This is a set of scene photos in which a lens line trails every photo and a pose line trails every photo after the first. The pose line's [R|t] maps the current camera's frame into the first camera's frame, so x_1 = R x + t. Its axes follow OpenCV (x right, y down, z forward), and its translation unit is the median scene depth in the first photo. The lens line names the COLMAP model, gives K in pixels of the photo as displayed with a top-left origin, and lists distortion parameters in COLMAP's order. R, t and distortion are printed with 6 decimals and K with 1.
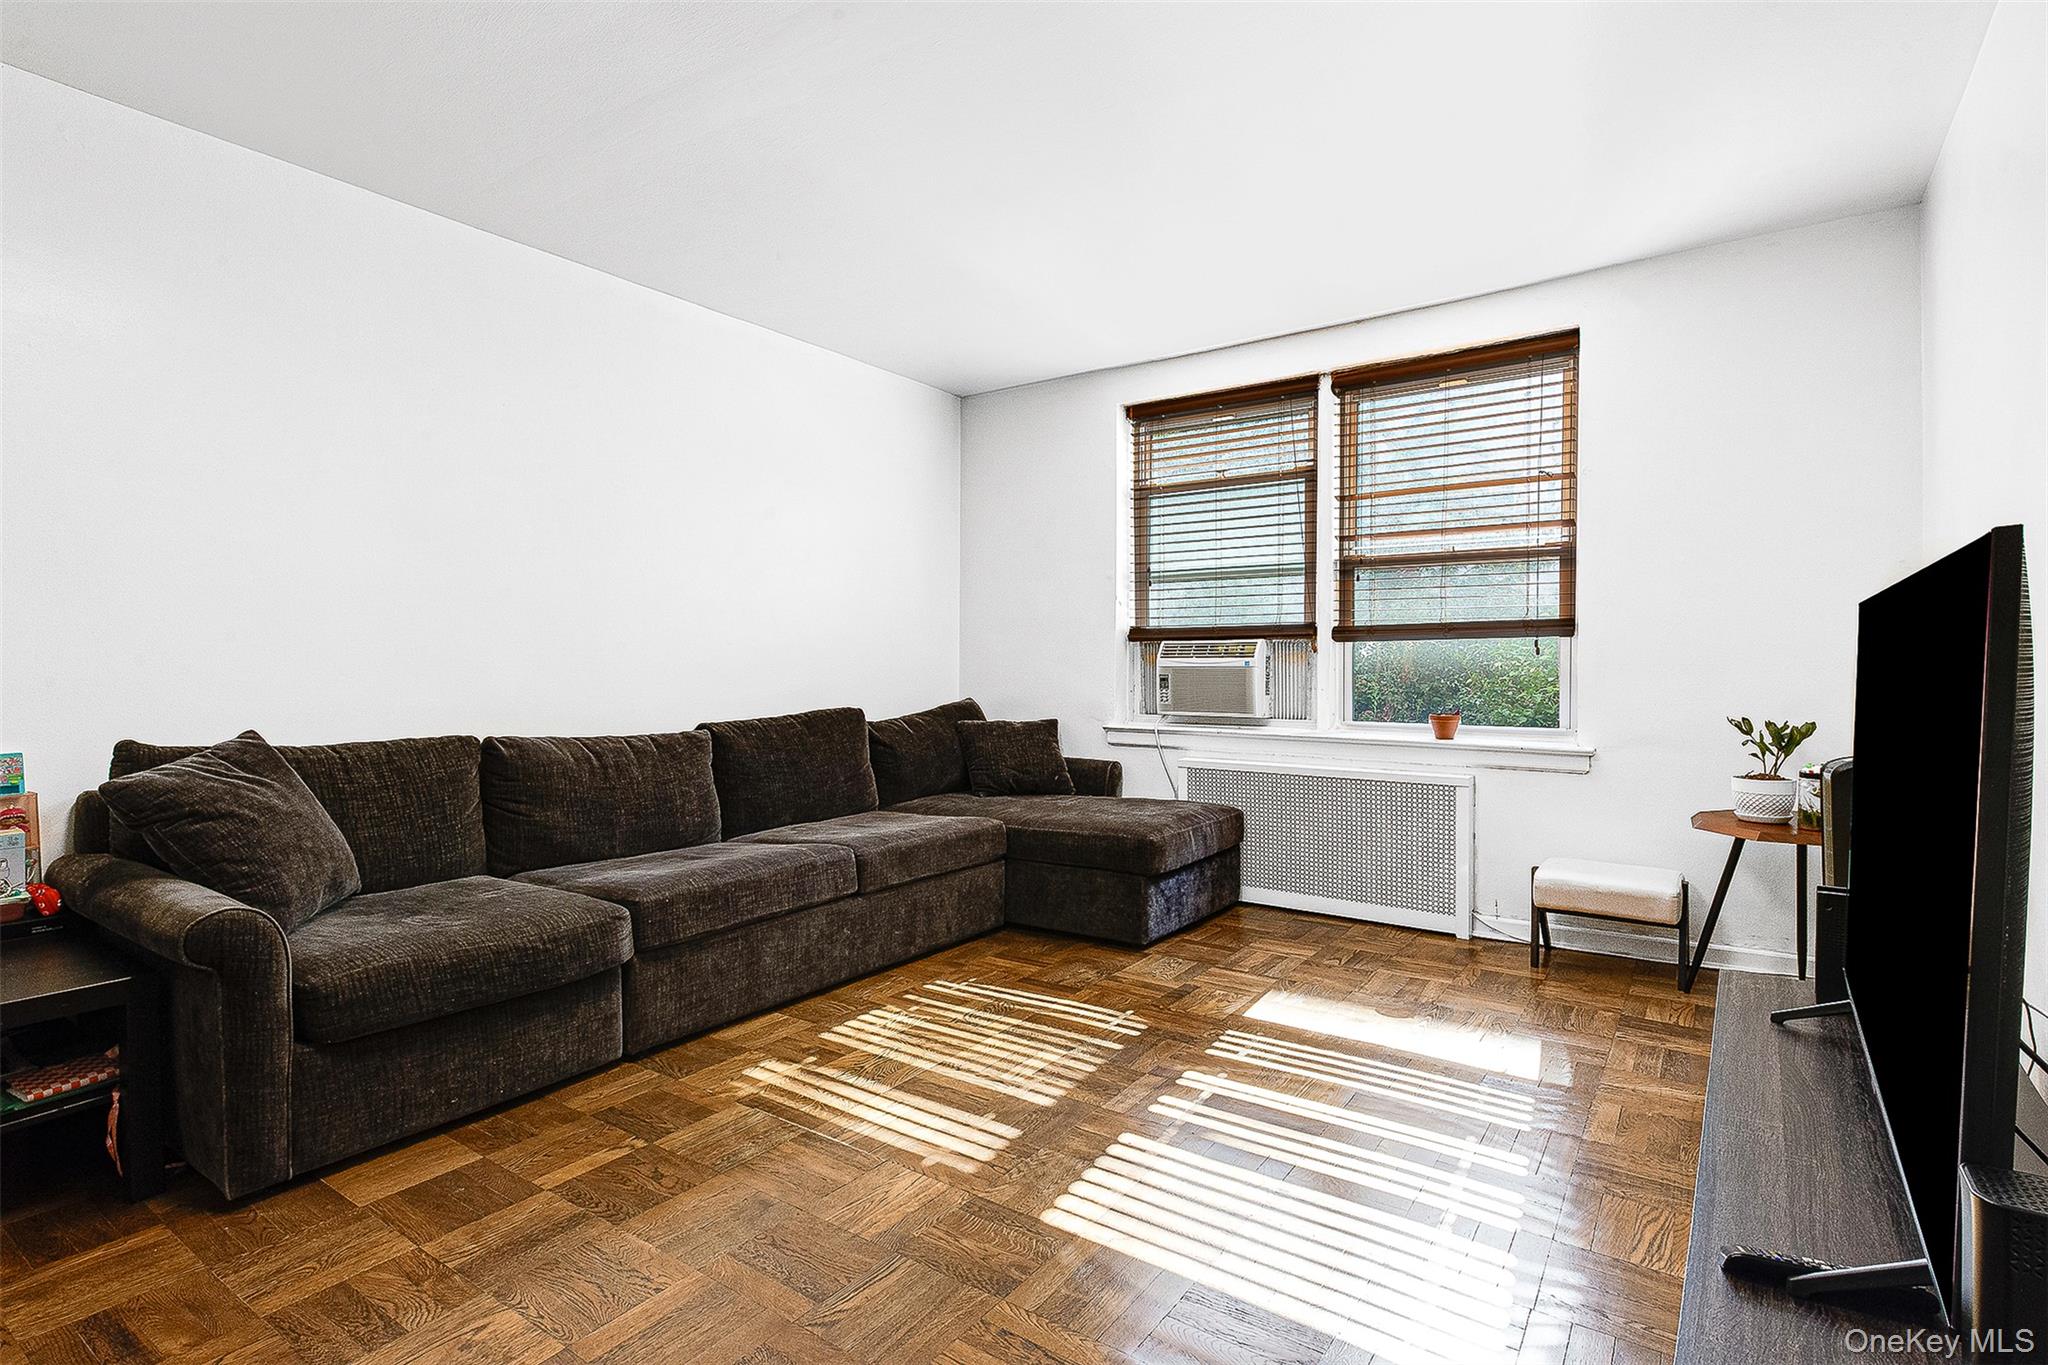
lens RADIAL K [[946.5, 0, 977.0], [0, 946.5, 689.0], [0, 0, 1]] dist [0.004345, 0.000083]
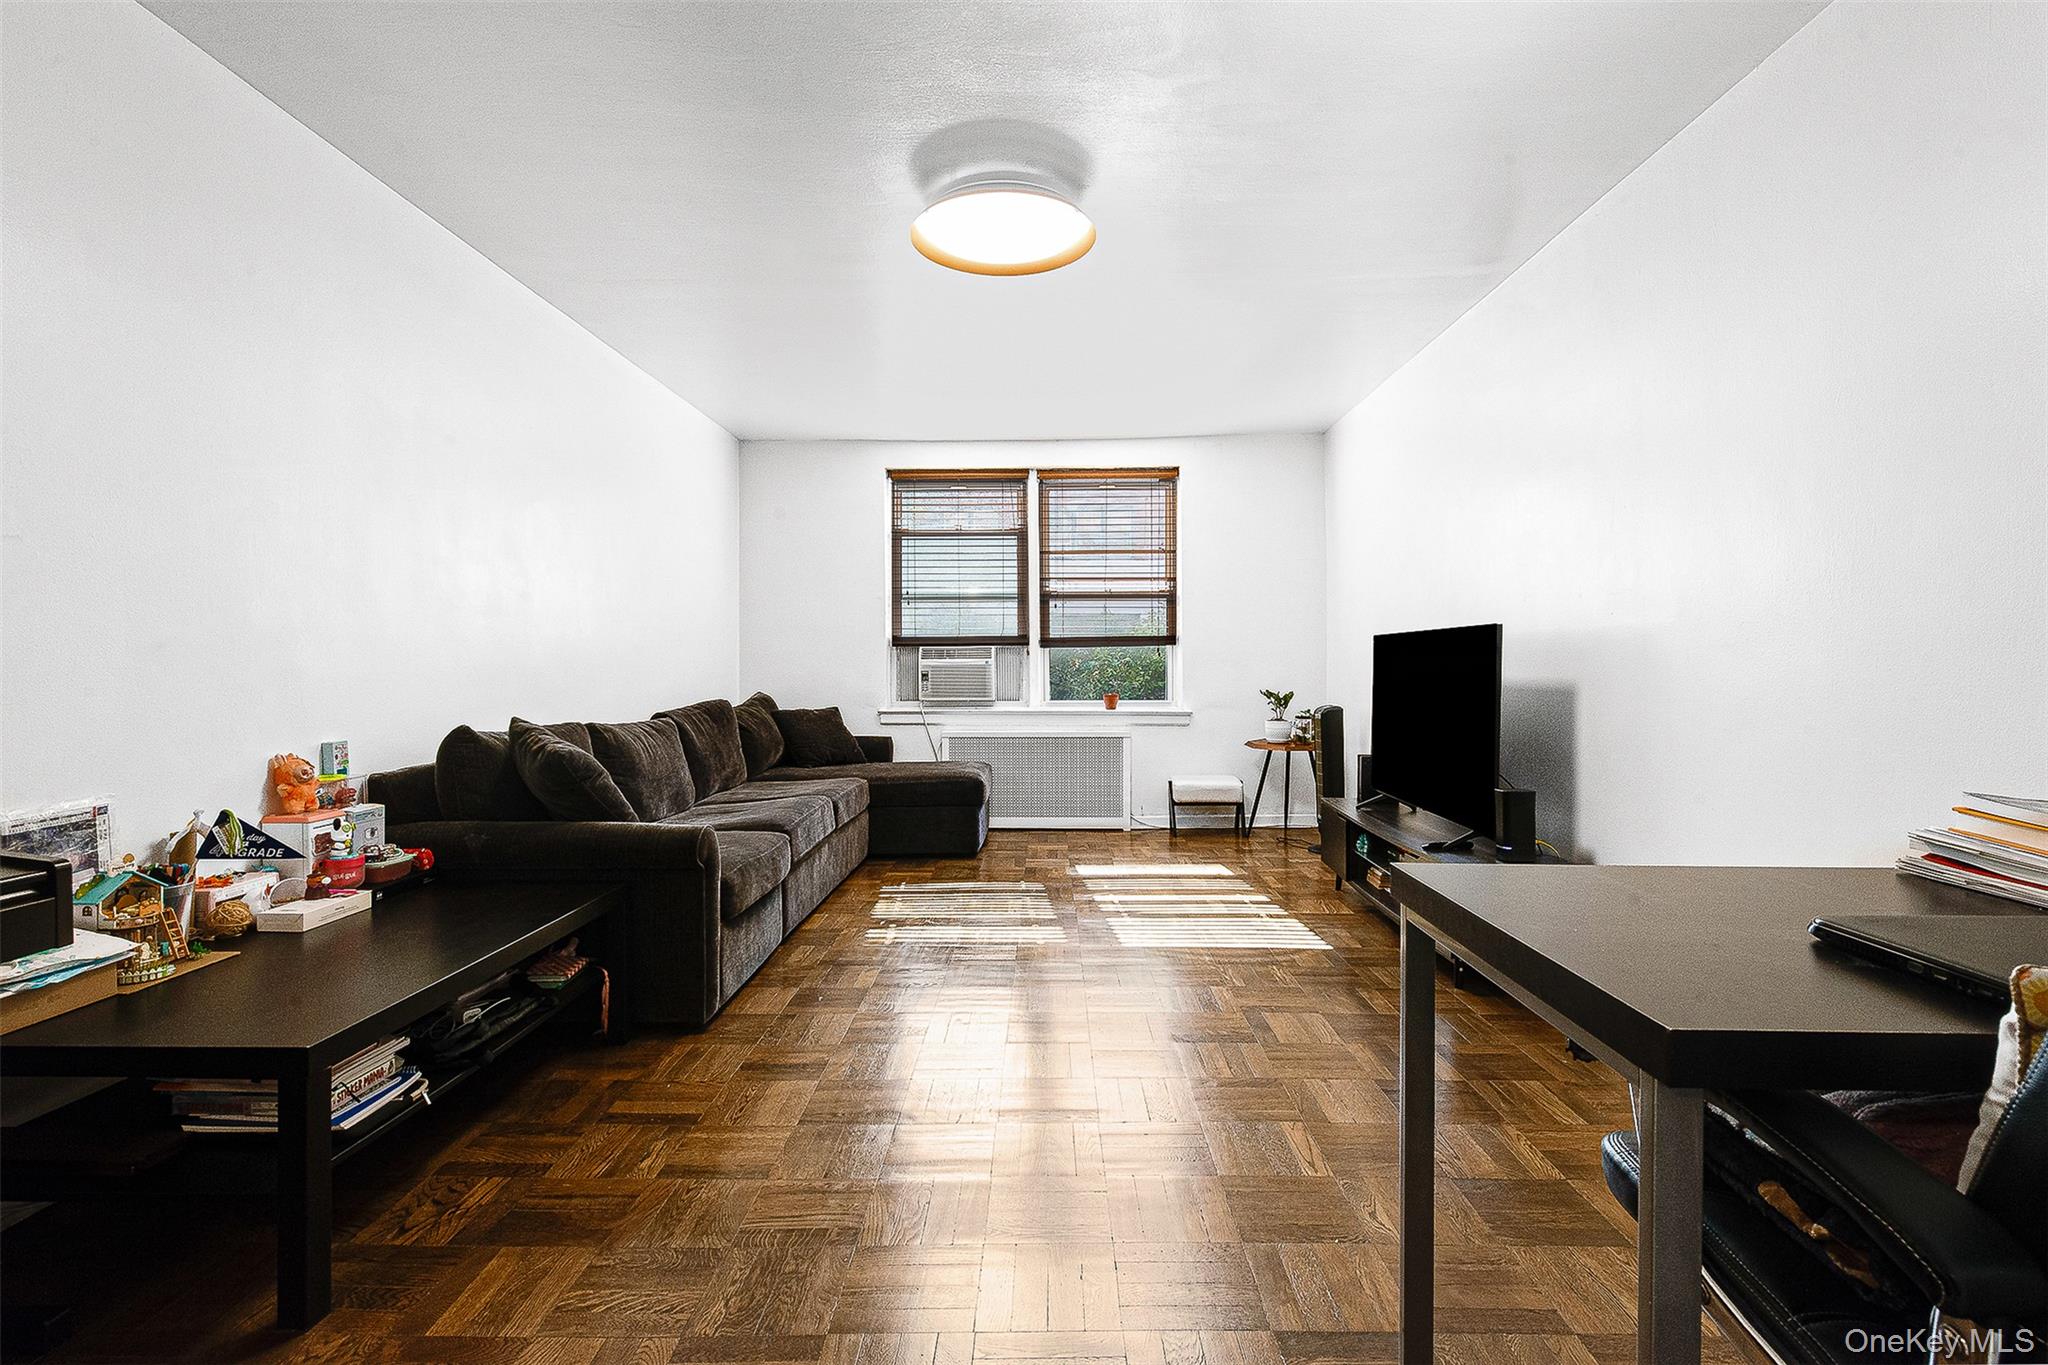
lens RADIAL K [[946.5, 0, 977.0], [0, 946.5, 689.0], [0, 0, 1]] dist [0.004345, 0.000083]
pose [[0.835617, -0.017894, 0.549022, -0.528580], [0.018670, 0.999817, 0.004169, 0.007068], [-0.548996, 0.006766, 0.835798, -0.198354]]
